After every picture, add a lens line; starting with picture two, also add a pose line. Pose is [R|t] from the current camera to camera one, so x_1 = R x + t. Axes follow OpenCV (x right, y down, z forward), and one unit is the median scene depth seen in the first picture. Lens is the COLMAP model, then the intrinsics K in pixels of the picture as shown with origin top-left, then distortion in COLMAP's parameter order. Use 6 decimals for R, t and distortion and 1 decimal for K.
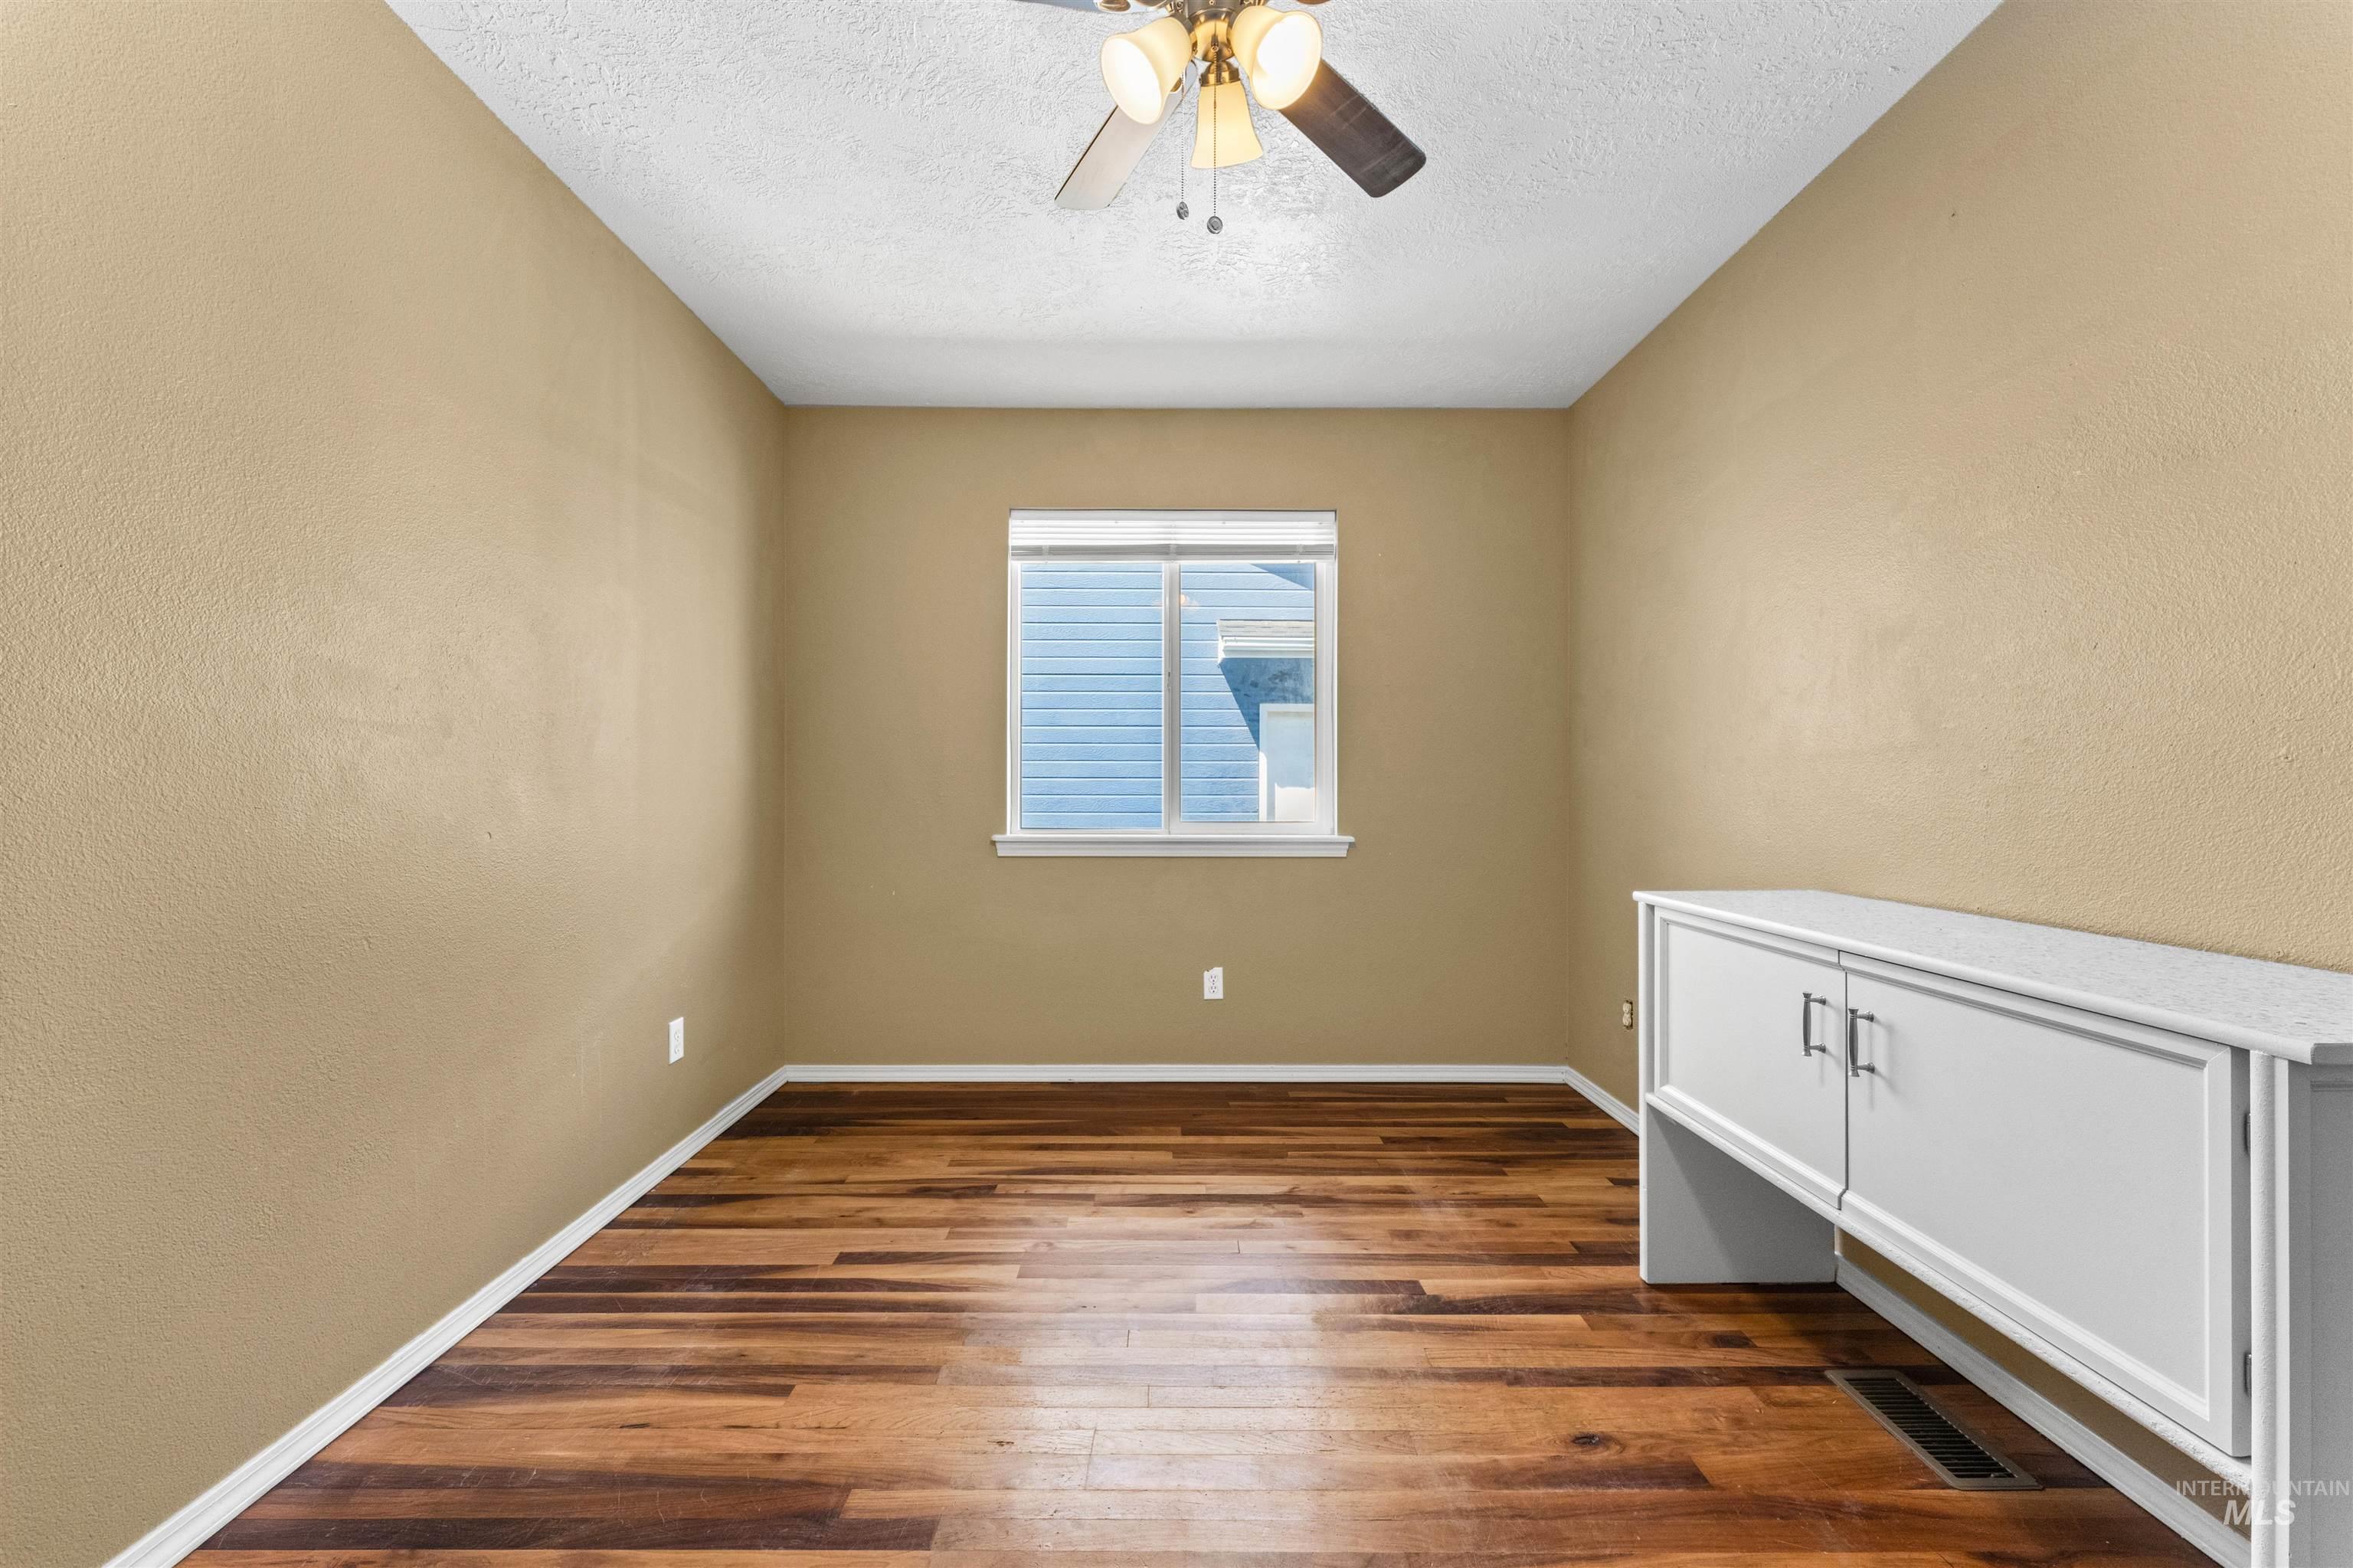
lens RADIAL K [[936.5, 0, 1176.5], [0, 936.5, 784.0], [0, 0, 1]] dist [0.006964, -0.003597]
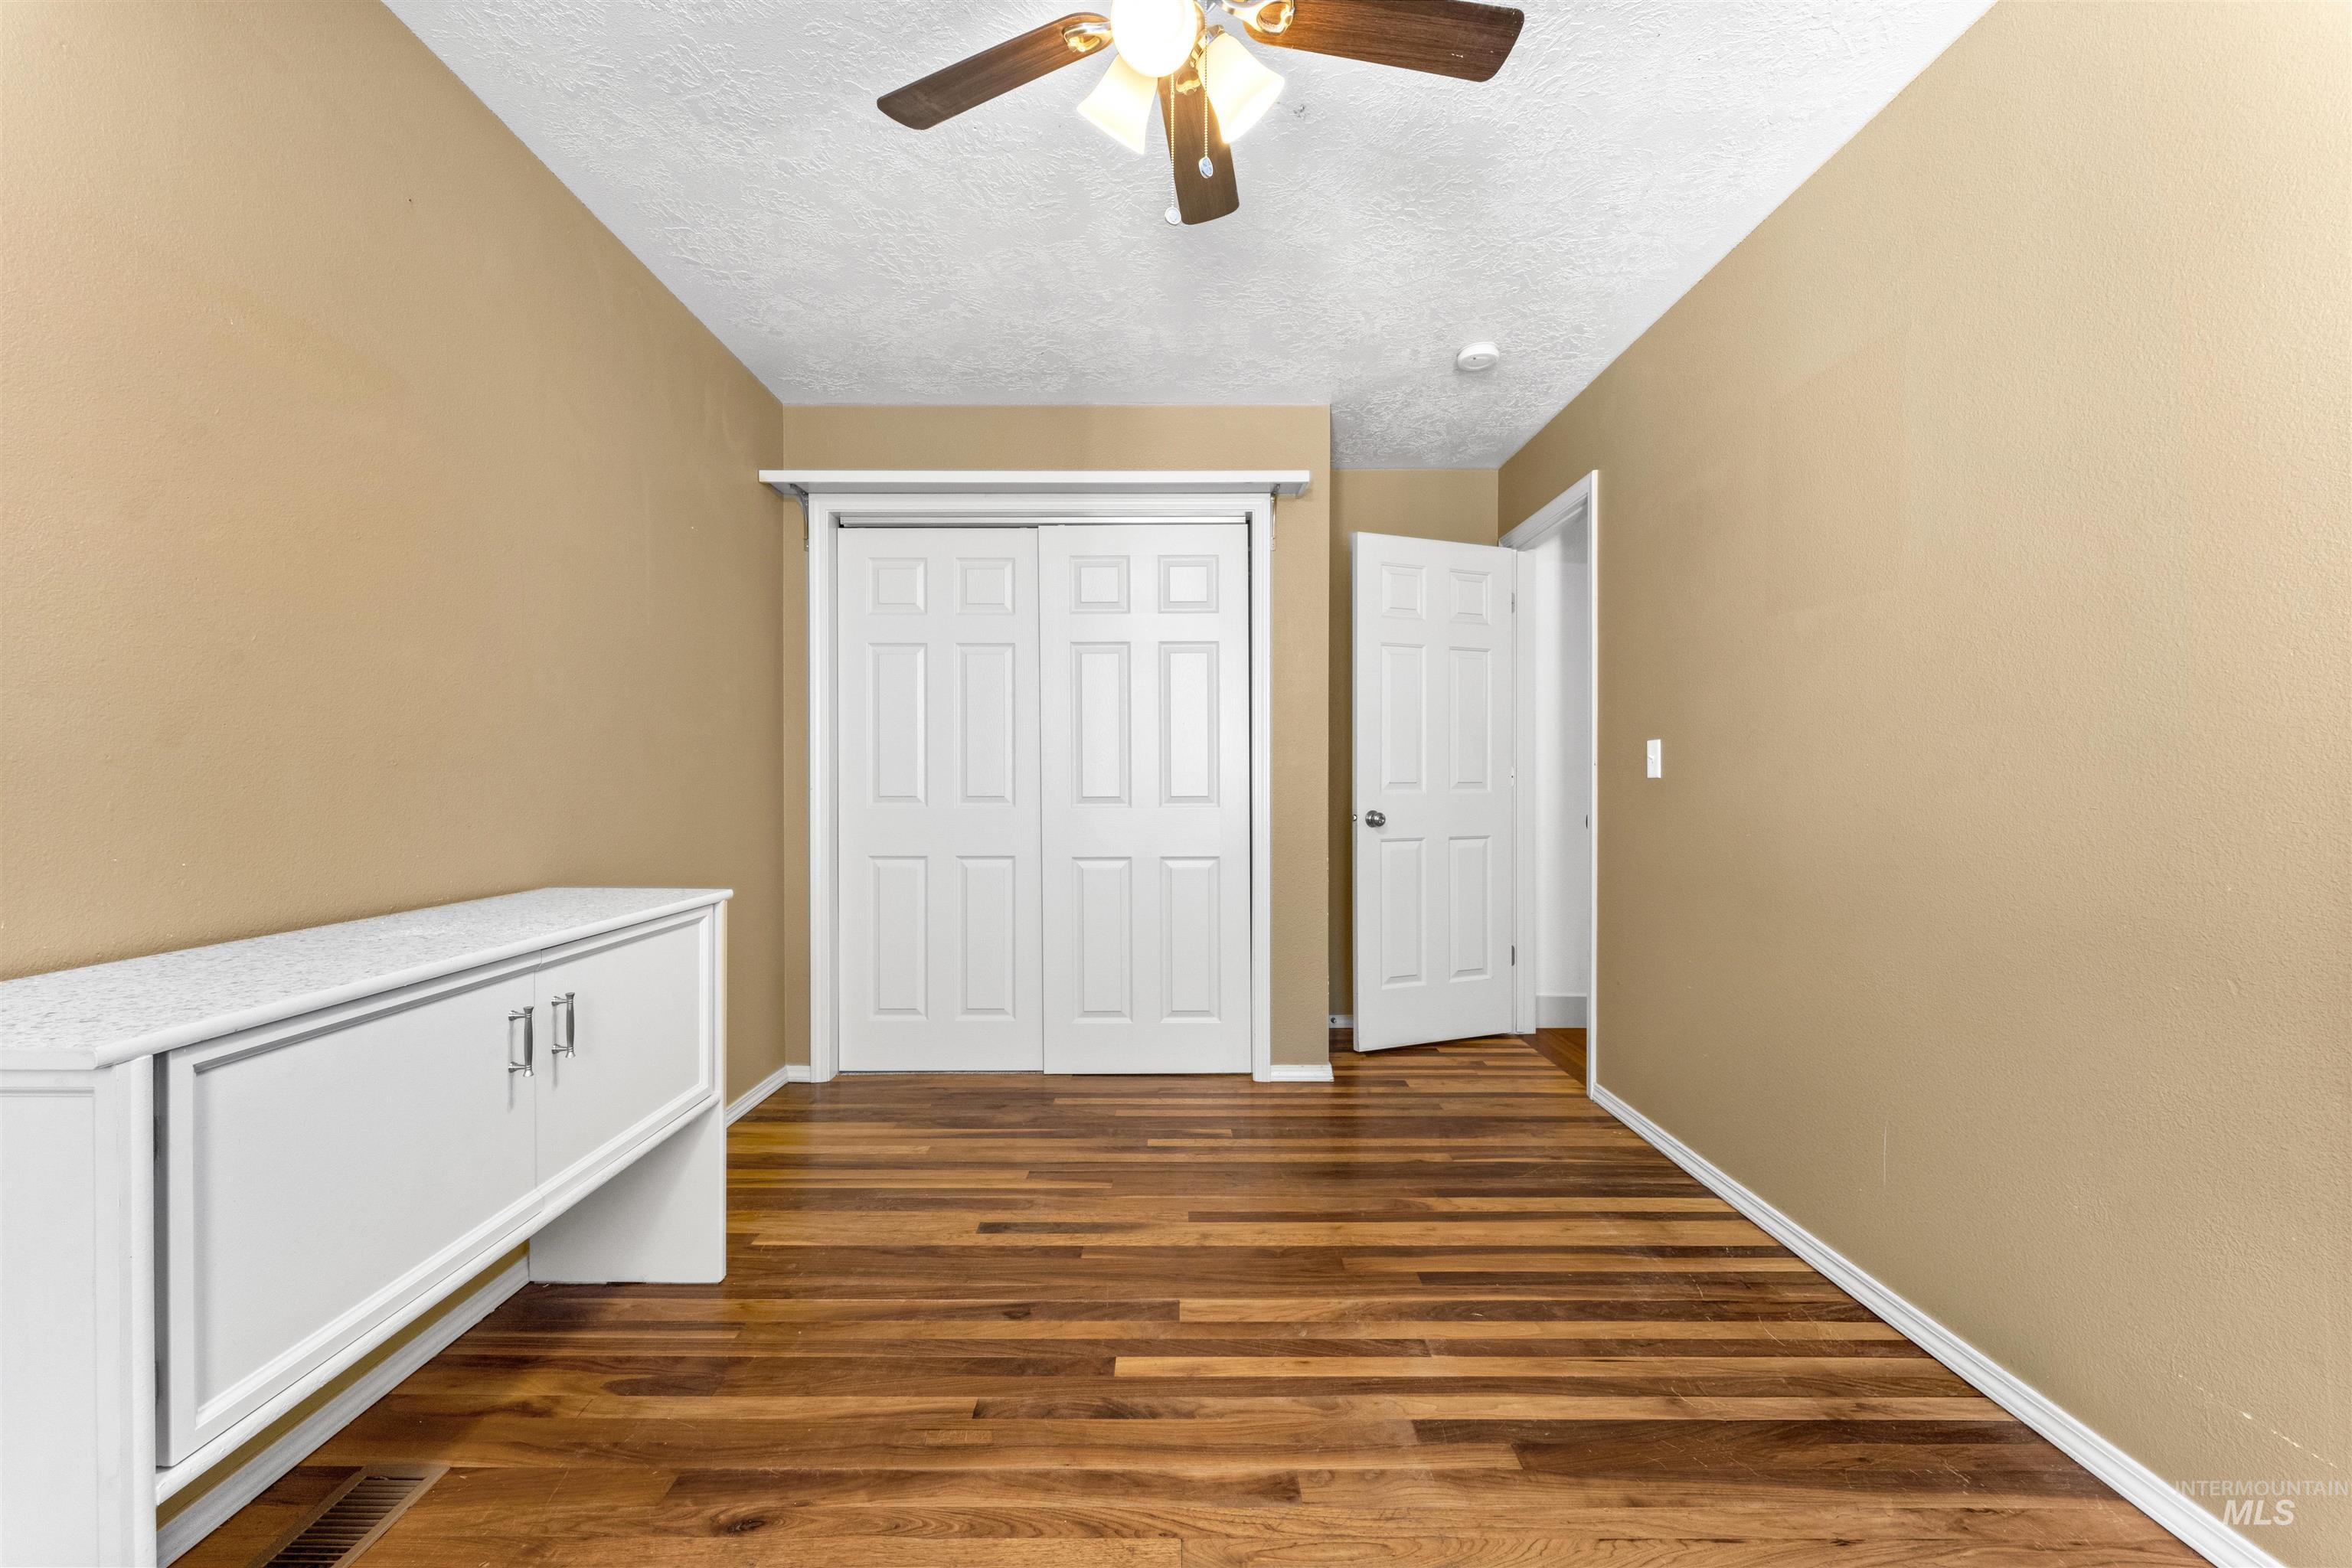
lens RADIAL K [[942.2, 0, 1167.8], [0, 942.2, 781.0], [0, 0, 1]] dist [-0.002022, -0.000141]
pose [[-0.999987, -0.002734, 0.004208, 0.023931], [-0.002755, 0.999984, -0.004942, 0.001038], [-0.004194, -0.004953, -0.999979, 1.179128]]
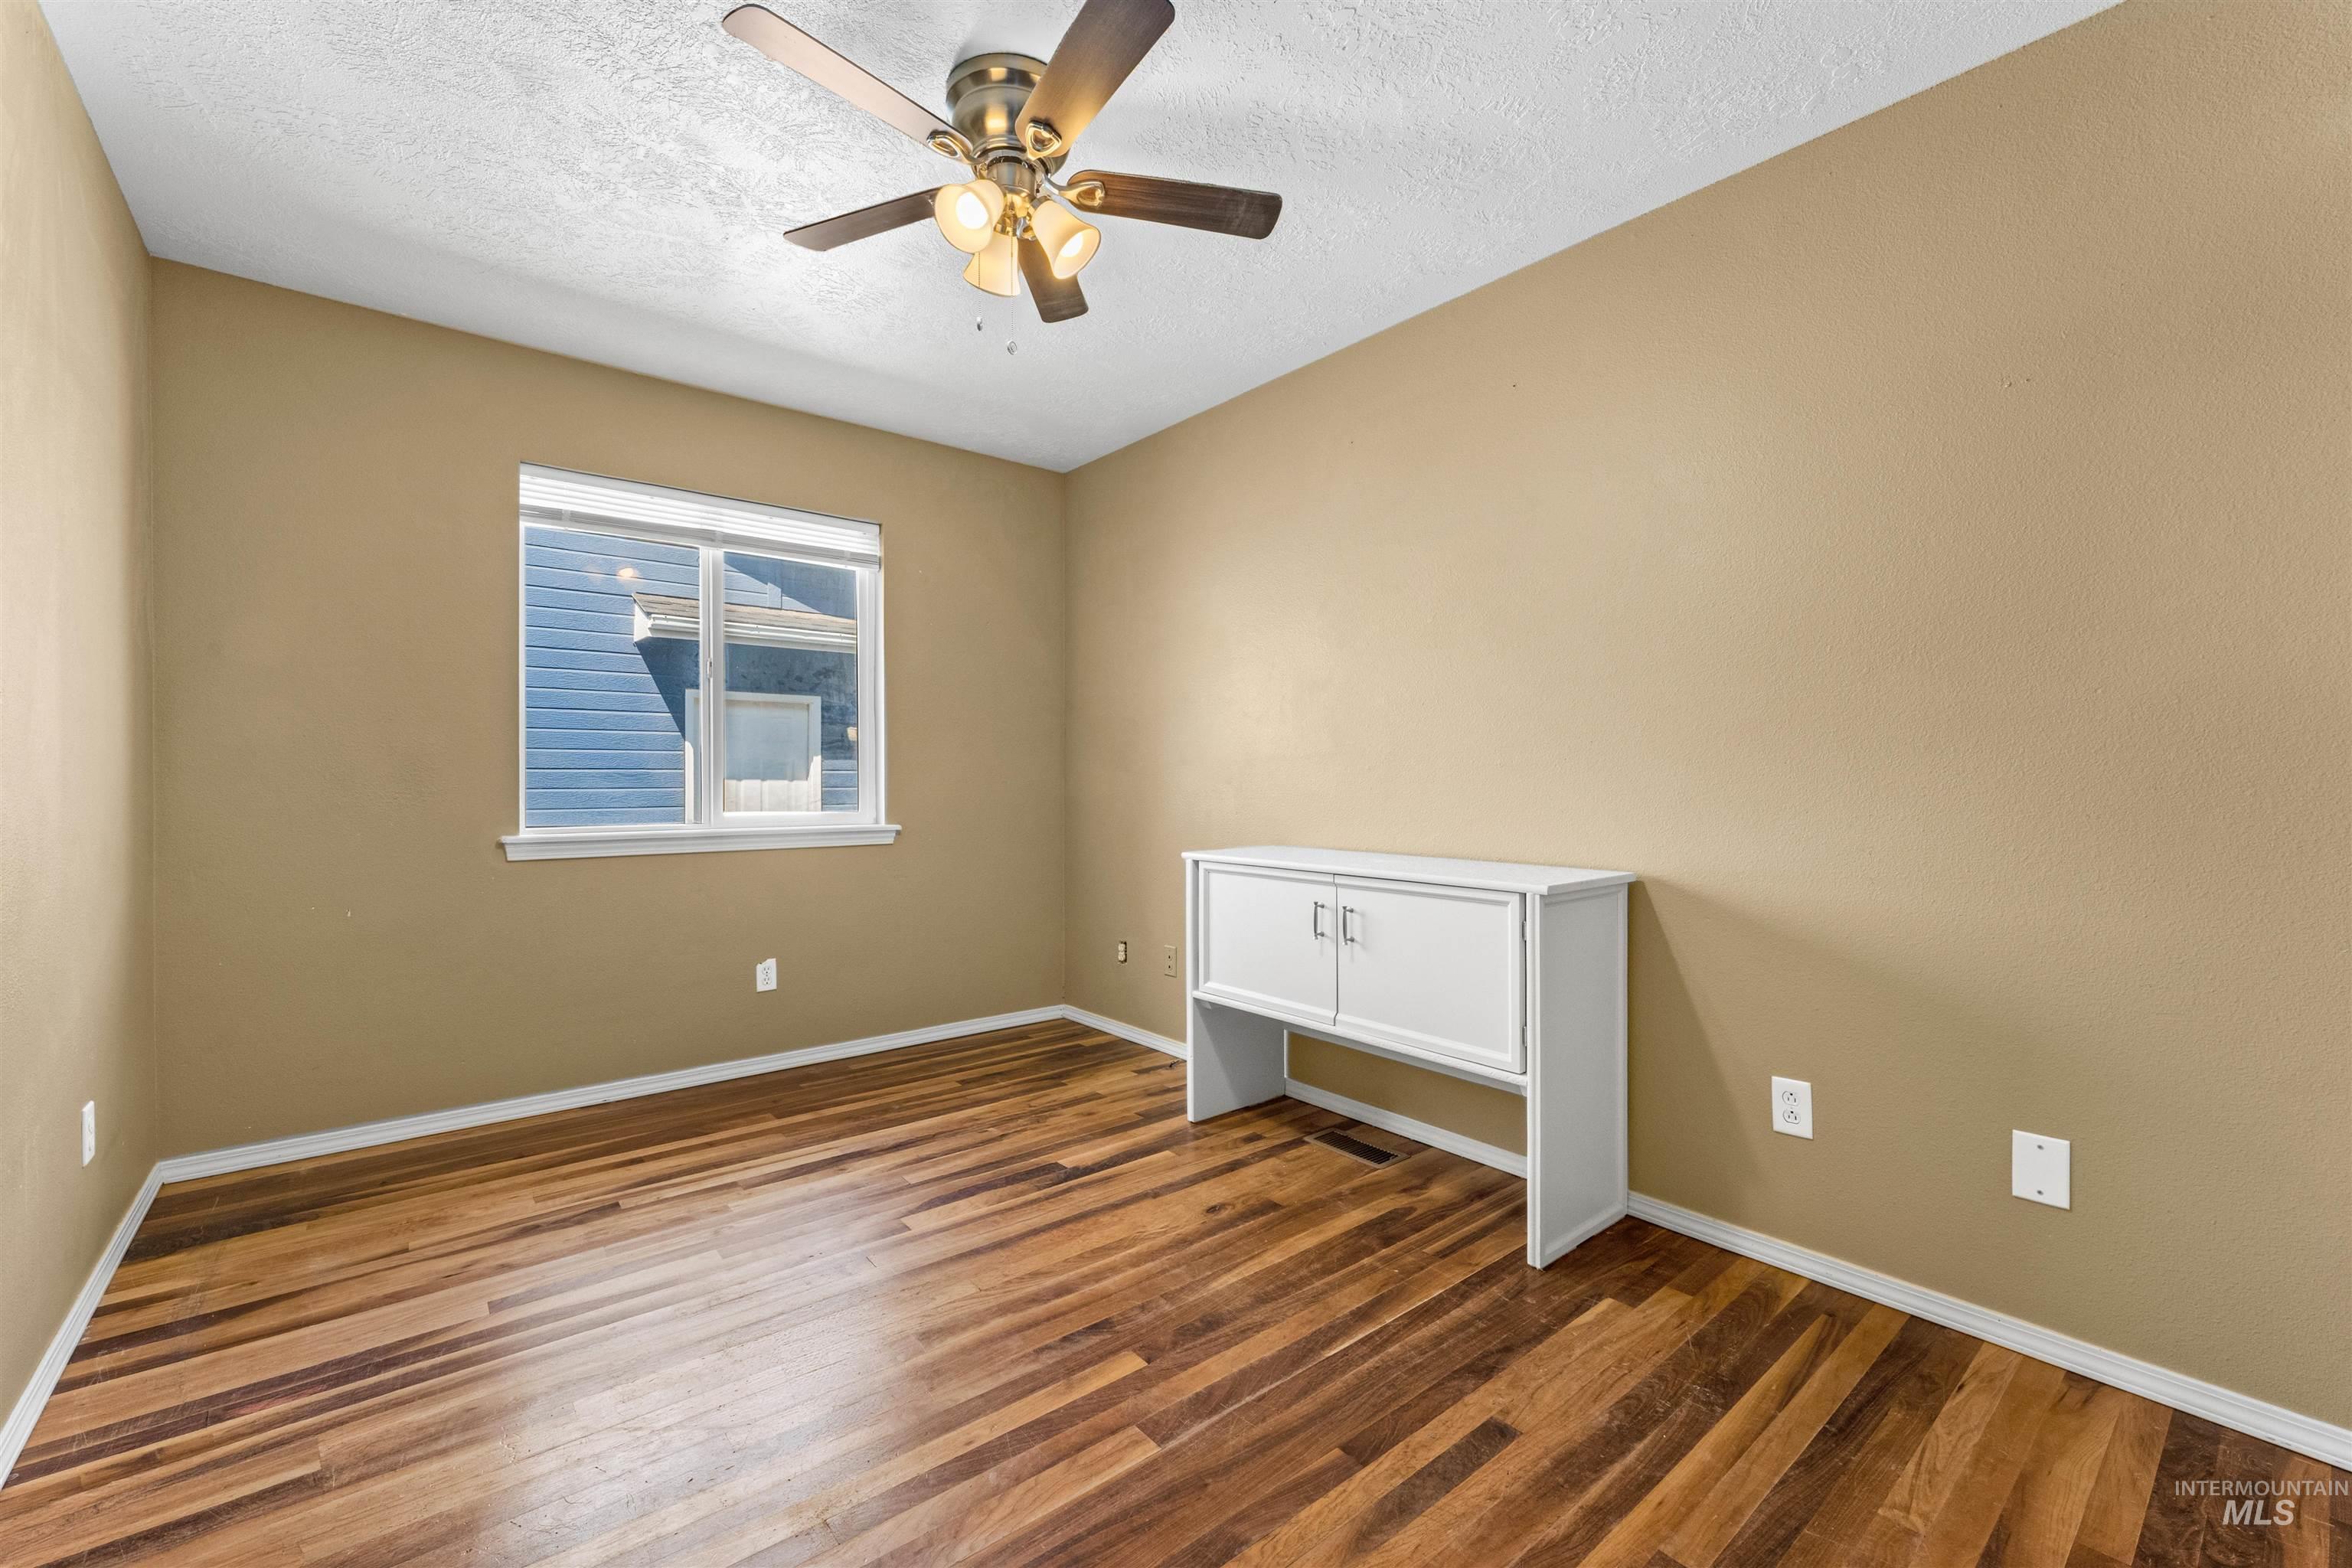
lens RADIAL K [[958.3, 0, 1169.5], [0, 958.3, 775.8], [0, 0, 1]] dist [0.000946, -0.000398]
pose [[0.779174, -0.000943, 0.626807, -0.368604], [0.000565, 1.000000, 0.000802, -0.002371], [-0.626808, -0.000271, 0.779174, -0.102233]]
